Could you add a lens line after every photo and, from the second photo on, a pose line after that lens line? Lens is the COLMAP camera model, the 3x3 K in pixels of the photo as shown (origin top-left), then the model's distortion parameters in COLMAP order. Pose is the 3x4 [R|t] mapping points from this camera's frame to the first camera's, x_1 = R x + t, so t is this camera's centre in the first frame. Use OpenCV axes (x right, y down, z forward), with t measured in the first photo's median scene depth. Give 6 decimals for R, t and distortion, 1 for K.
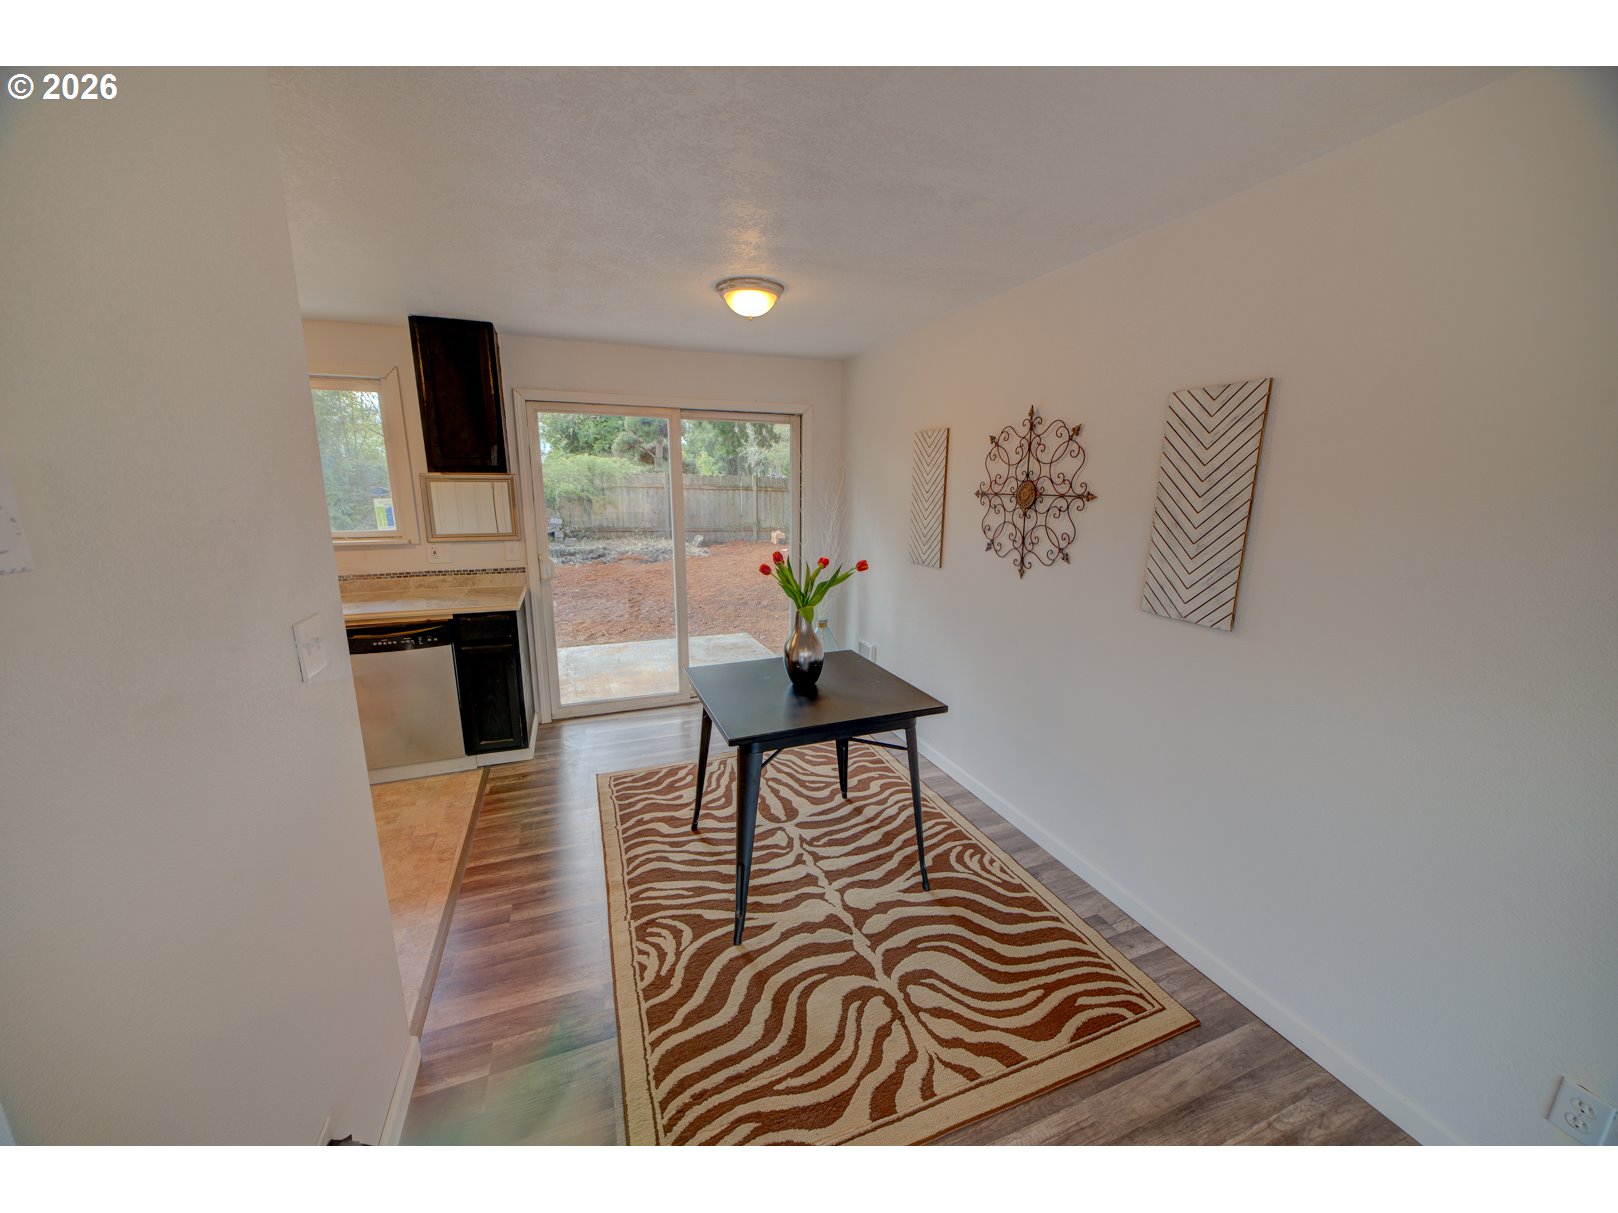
lens RADIAL K [[602.9, 0, 805.2], [0, 602.9, 610.1], [0, 0, 1]] dist [-0.001244, -0.000640]
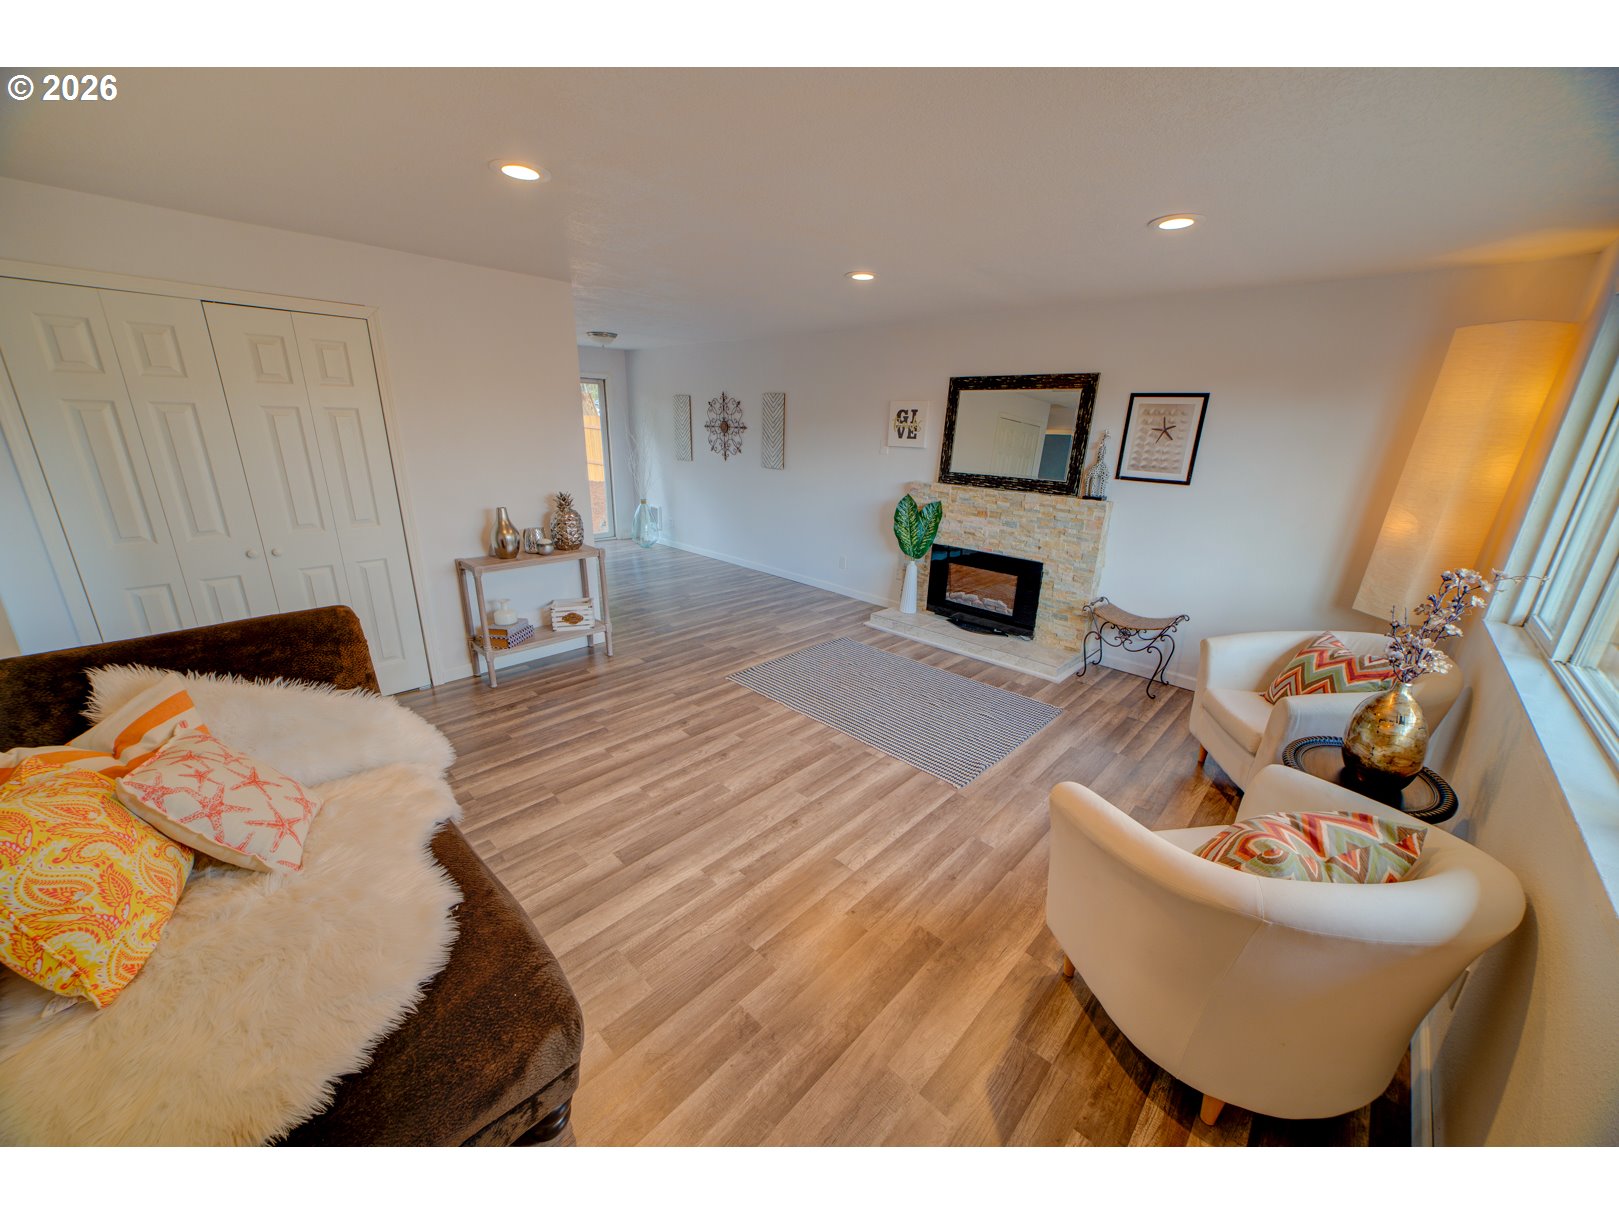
lens RADIAL K [[603.3, 0, 810.1], [0, 603.3, 618.6], [0, 0, 1]] dist [-0.001244, -0.000640]
pose [[0.902636, -0.118023, 0.413907, -0.479981], [0.070057, 0.989132, 0.129268, 0.321710], [-0.424665, -0.087685, 0.901094, -1.603860]]
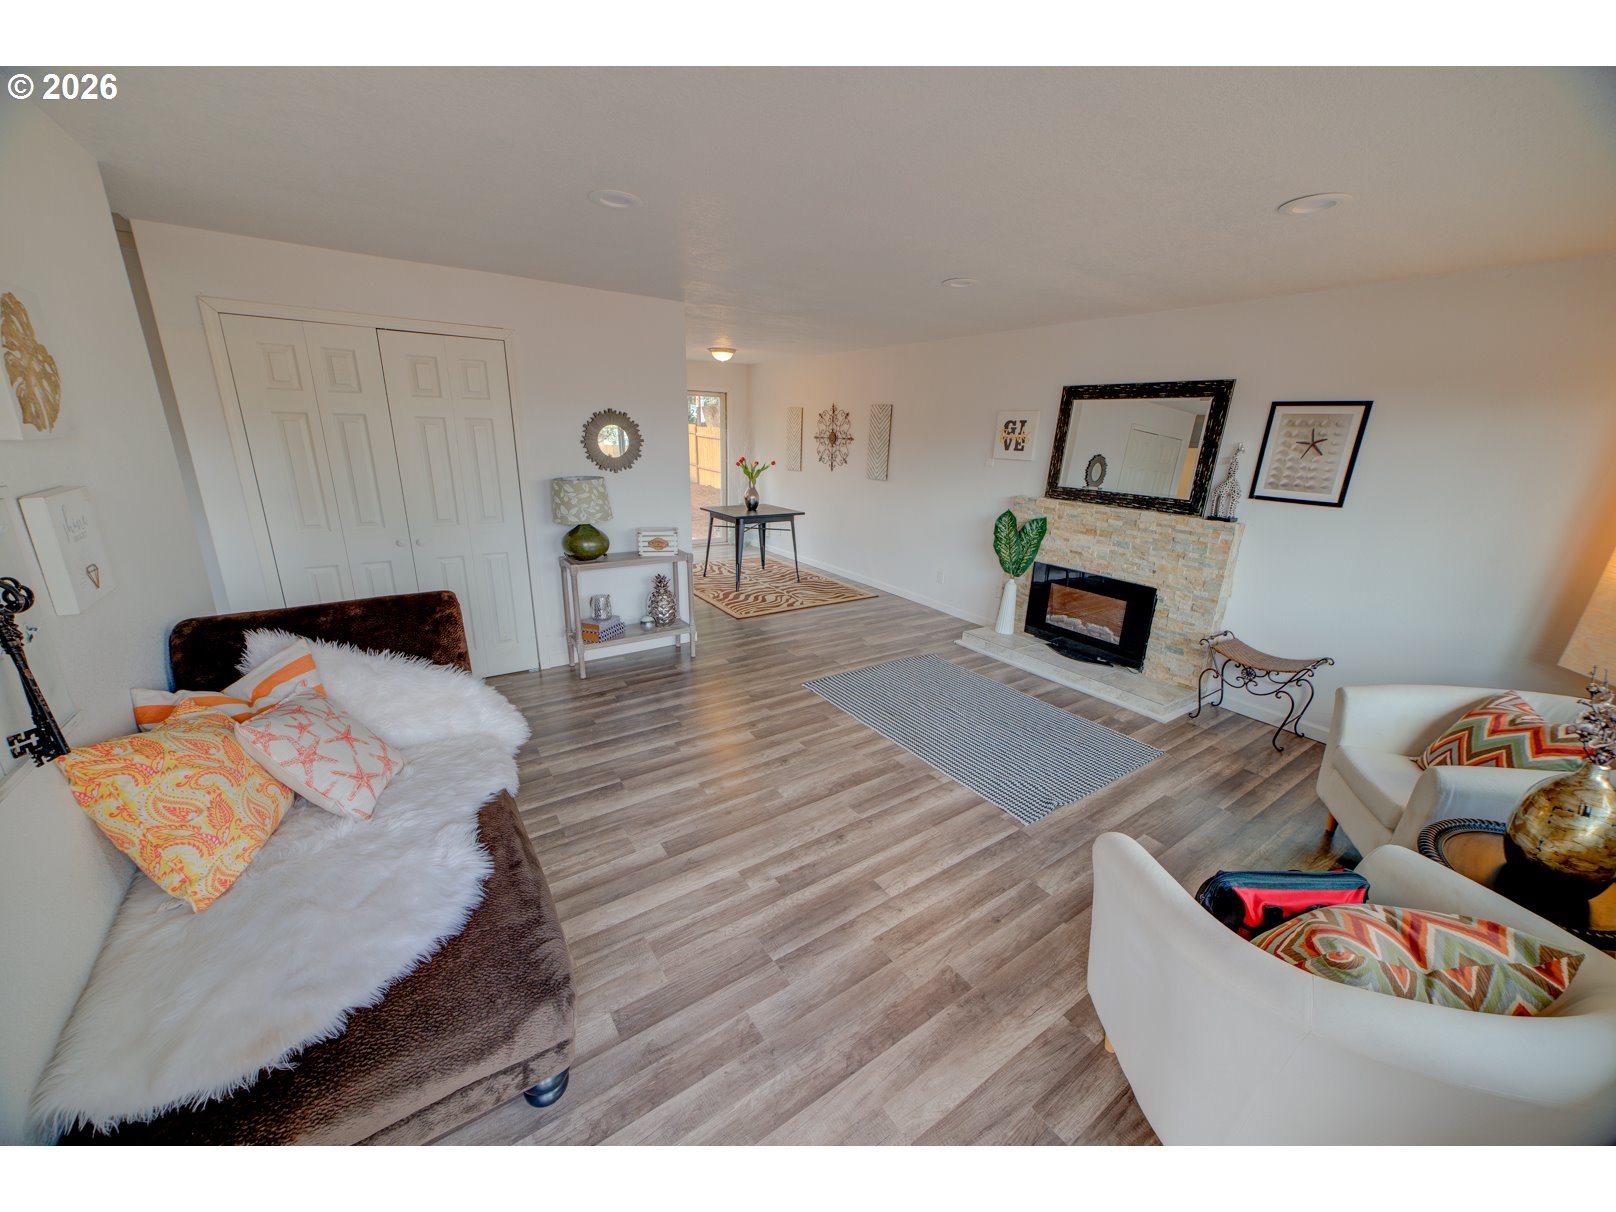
lens RADIAL K [[602.2, 0, 807.9], [0, 602.2, 618.1], [0, 0, 1]] dist [-0.001244, -0.000640]
pose [[0.972219, -0.049360, 0.228810, -0.383180], [0.026587, 0.994474, 0.101563, 0.327797], [-0.232559, -0.092658, 0.968158, -1.625237]]
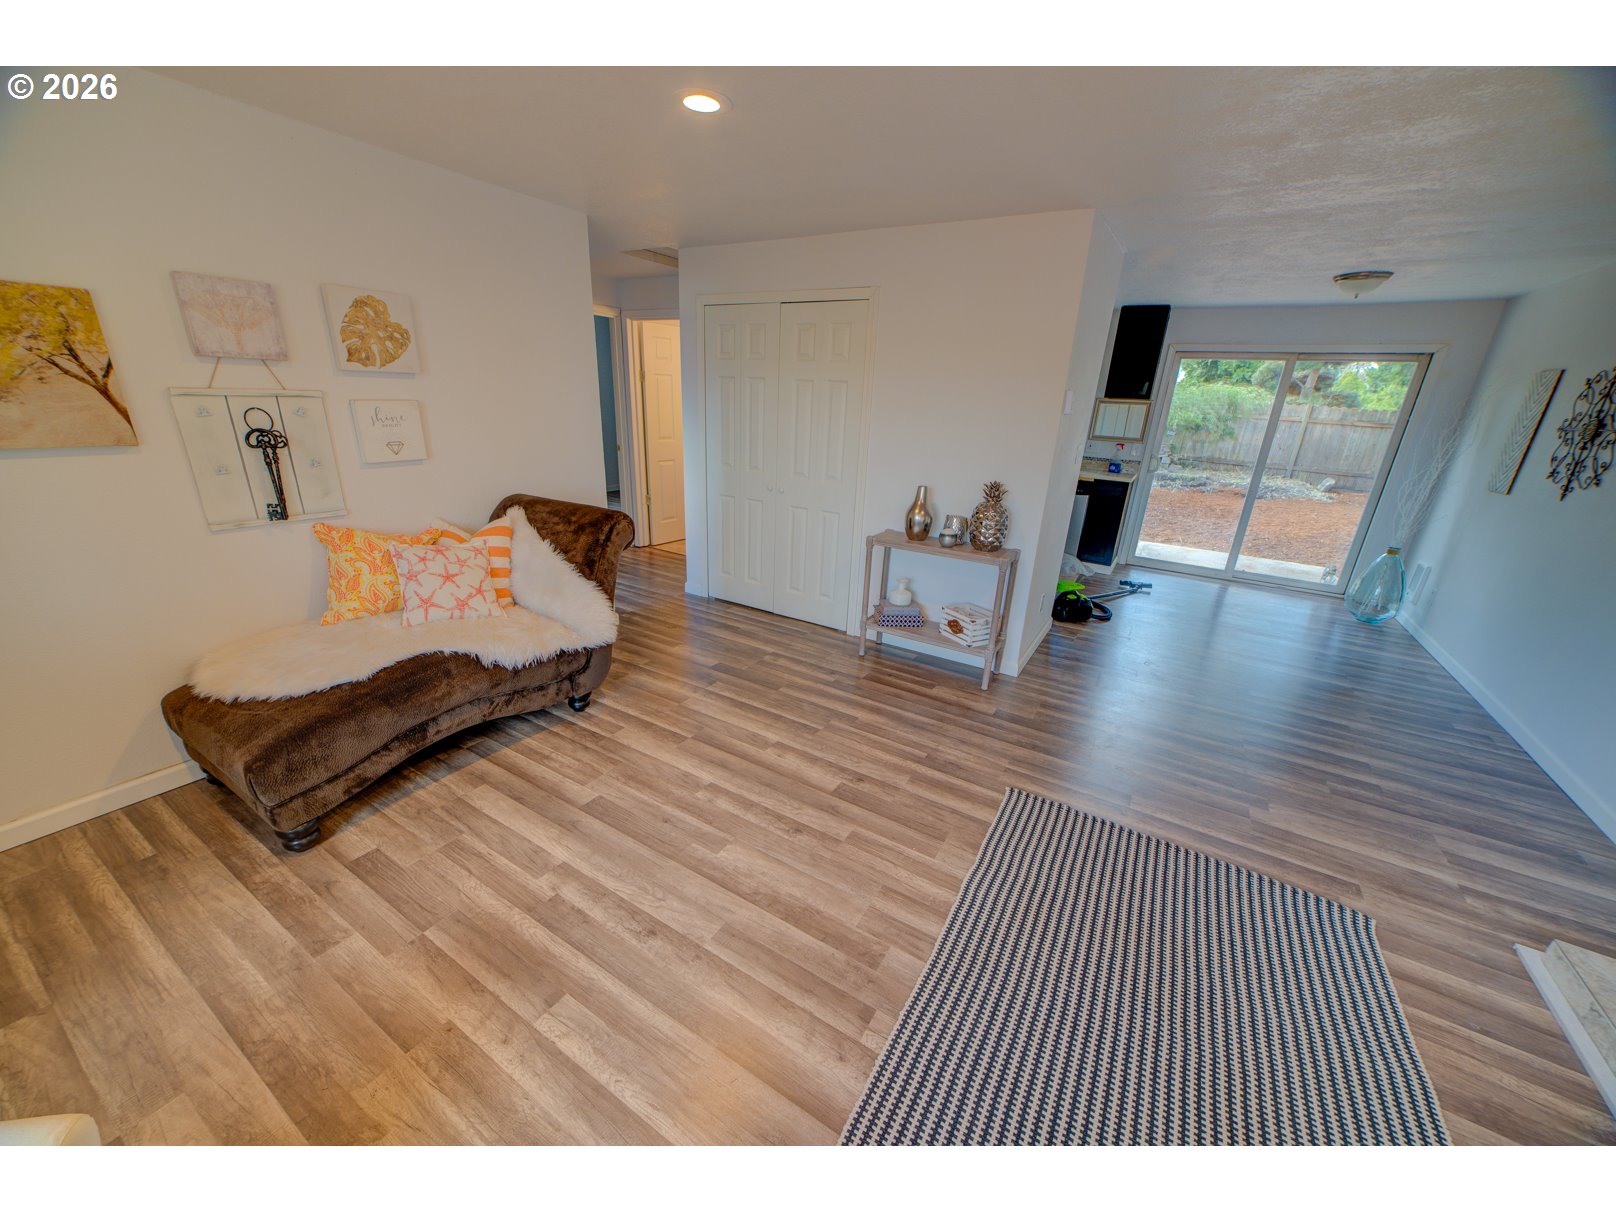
lens RADIAL K [[602.2, 0, 803.0], [0, 602.2, 615.9], [0, 0, 1]] dist [-0.001244, -0.000640]
pose [[0.606091, 0.292123, -0.739810, 0.427545], [-0.201611, 0.956163, 0.212382, 0.238558], [0.769420, 0.020431, 0.638416, -1.020165]]
